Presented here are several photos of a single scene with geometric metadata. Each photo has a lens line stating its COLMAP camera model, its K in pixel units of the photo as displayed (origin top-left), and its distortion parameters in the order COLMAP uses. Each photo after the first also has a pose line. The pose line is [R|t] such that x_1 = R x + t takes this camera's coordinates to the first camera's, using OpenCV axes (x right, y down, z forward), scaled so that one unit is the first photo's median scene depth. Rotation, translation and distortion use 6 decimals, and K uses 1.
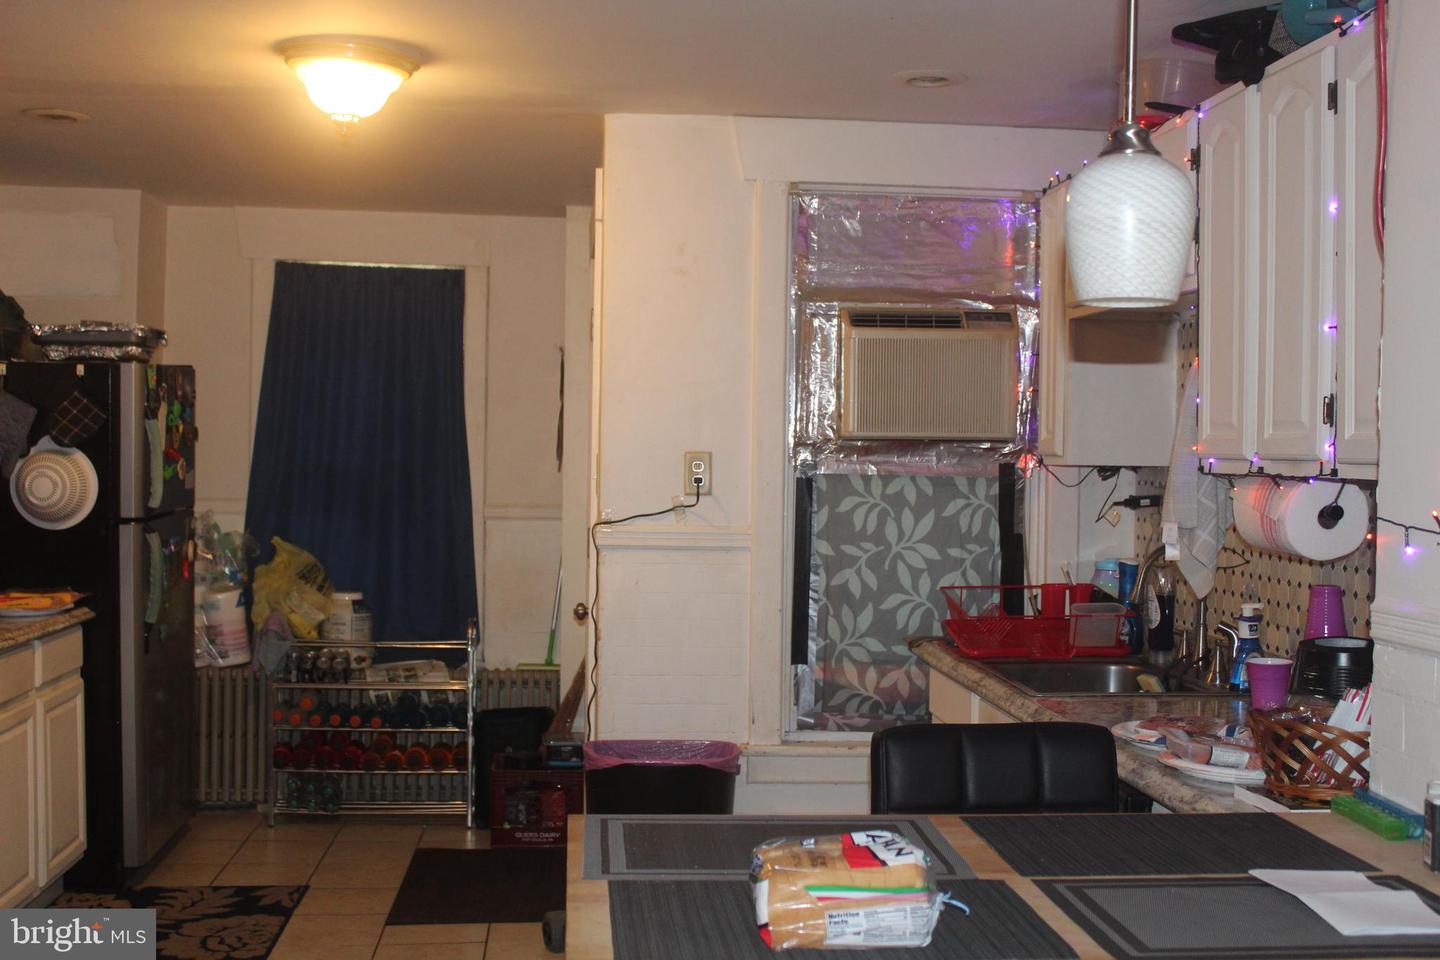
lens RADIAL K [[1636.9, 0, 720.0], [0, 1636.9, 480.0], [0, 0, 1]] dist [-0.075482, 0.083946]
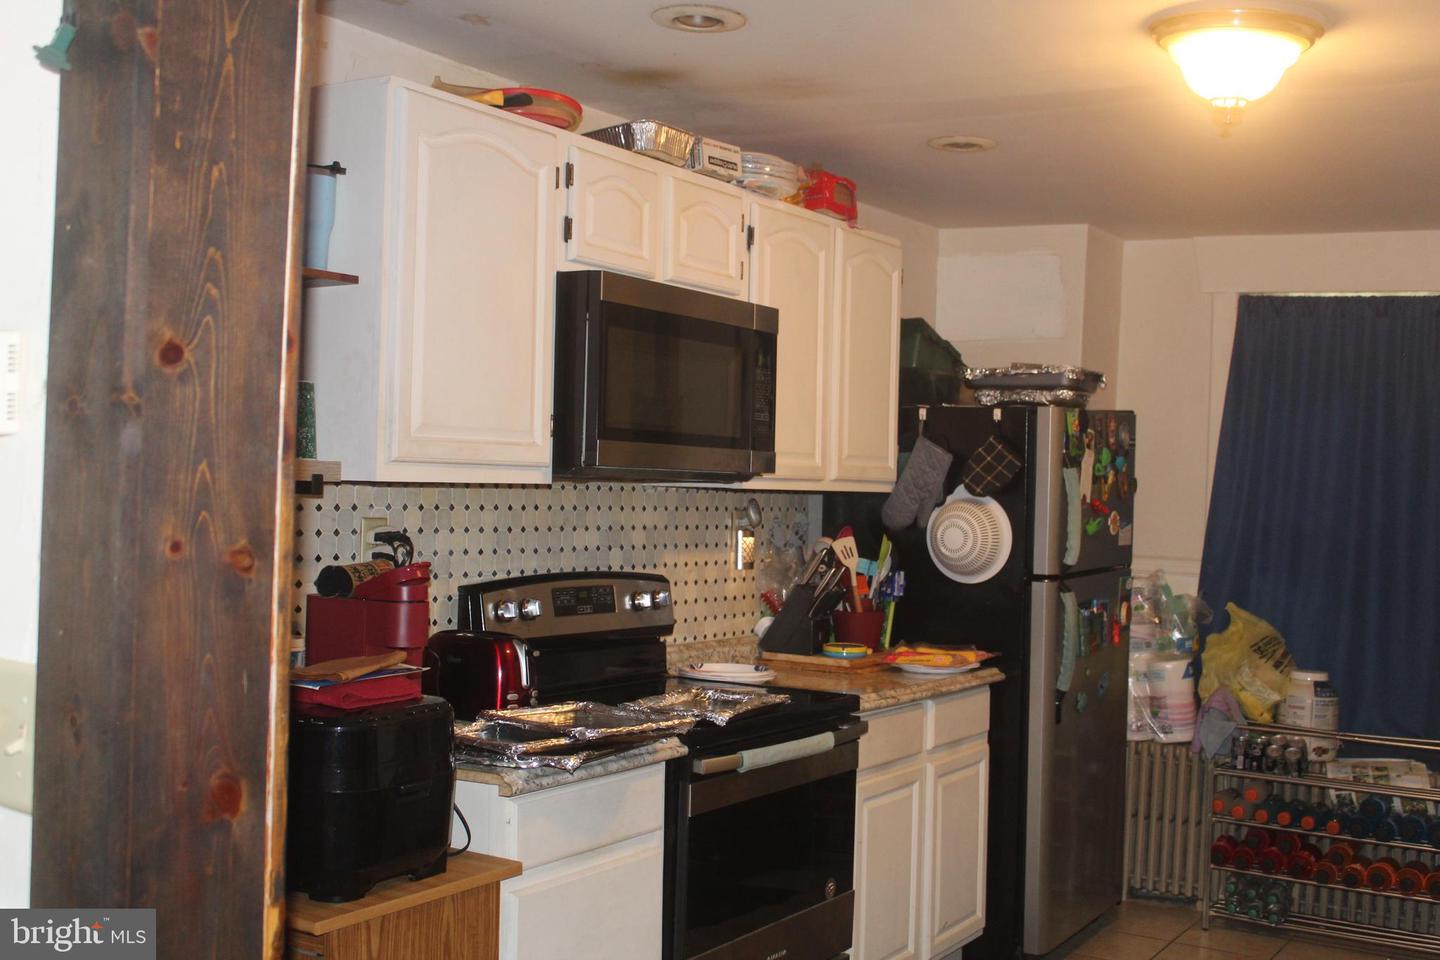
lens RADIAL K [[1636.9, 0, 720.0], [0, 1636.9, 480.0], [0, 0, 1]] dist [-0.075482, 0.083946]
pose [[0.802081, 0.015568, -0.597013, 0.034995], [-0.035960, 0.999105, -0.022258, -0.002635], [0.596132, 0.039321, 0.801923, 0.121998]]
